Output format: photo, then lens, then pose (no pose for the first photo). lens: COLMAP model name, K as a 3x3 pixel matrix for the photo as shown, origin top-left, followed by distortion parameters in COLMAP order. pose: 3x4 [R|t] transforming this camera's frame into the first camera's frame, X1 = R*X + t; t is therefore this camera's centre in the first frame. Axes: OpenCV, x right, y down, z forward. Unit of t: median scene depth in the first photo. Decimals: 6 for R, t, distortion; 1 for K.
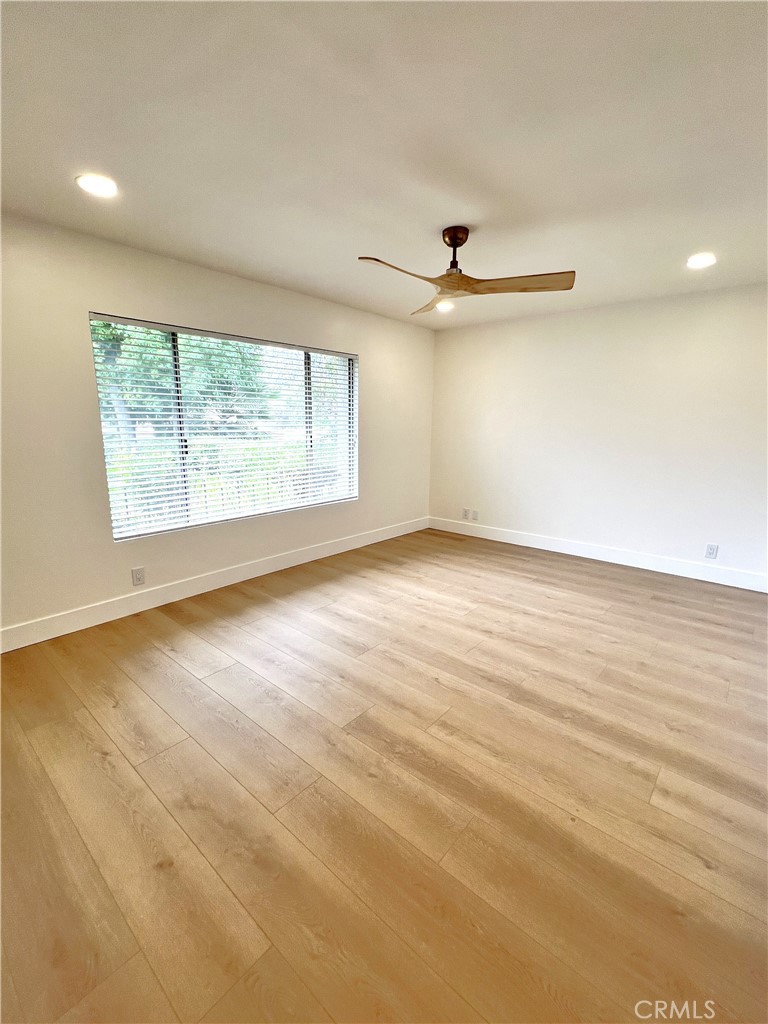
lens RADIAL K [[446.6, 0, 378.0], [0, 446.6, 511.6], [0, 0, 1]] dist [-0.001350, -0.000198]
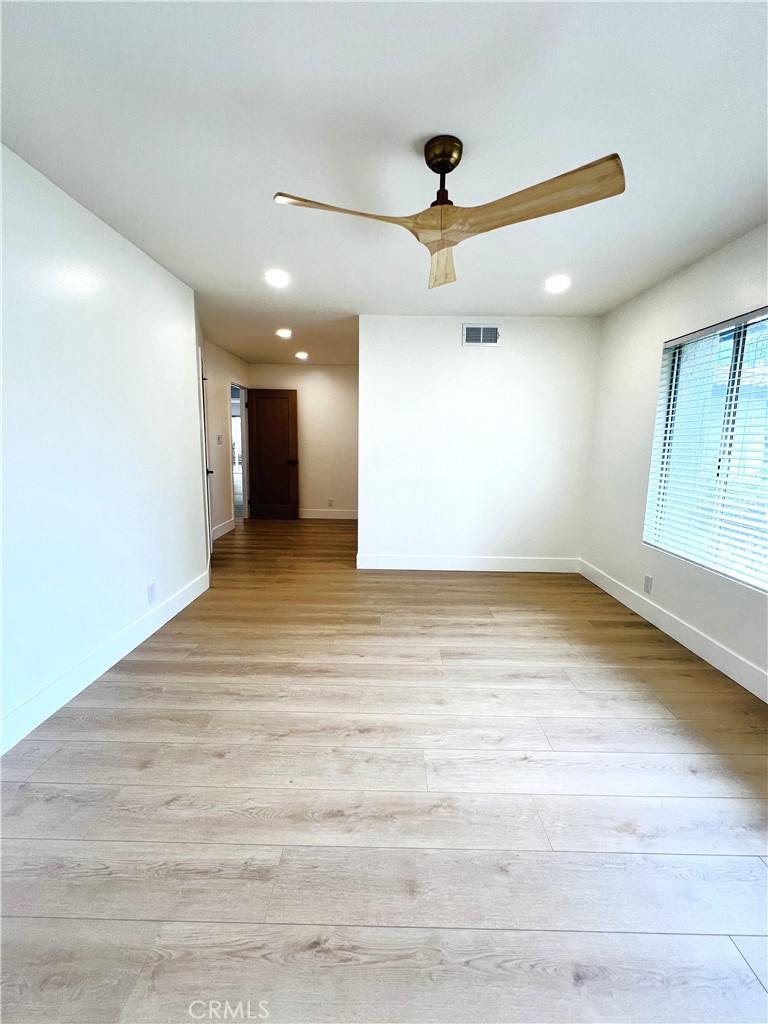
lens RADIAL K [[446.6, 0, 386.7], [0, 446.6, 511.7], [0, 0, 1]] dist [-0.001350, -0.000198]
pose [[-0.755223, 0.080226, -0.650540, 0.765645], [-0.157689, 0.941095, 0.299121, -0.300126], [0.636217, 0.328486, -0.698086, 1.671960]]
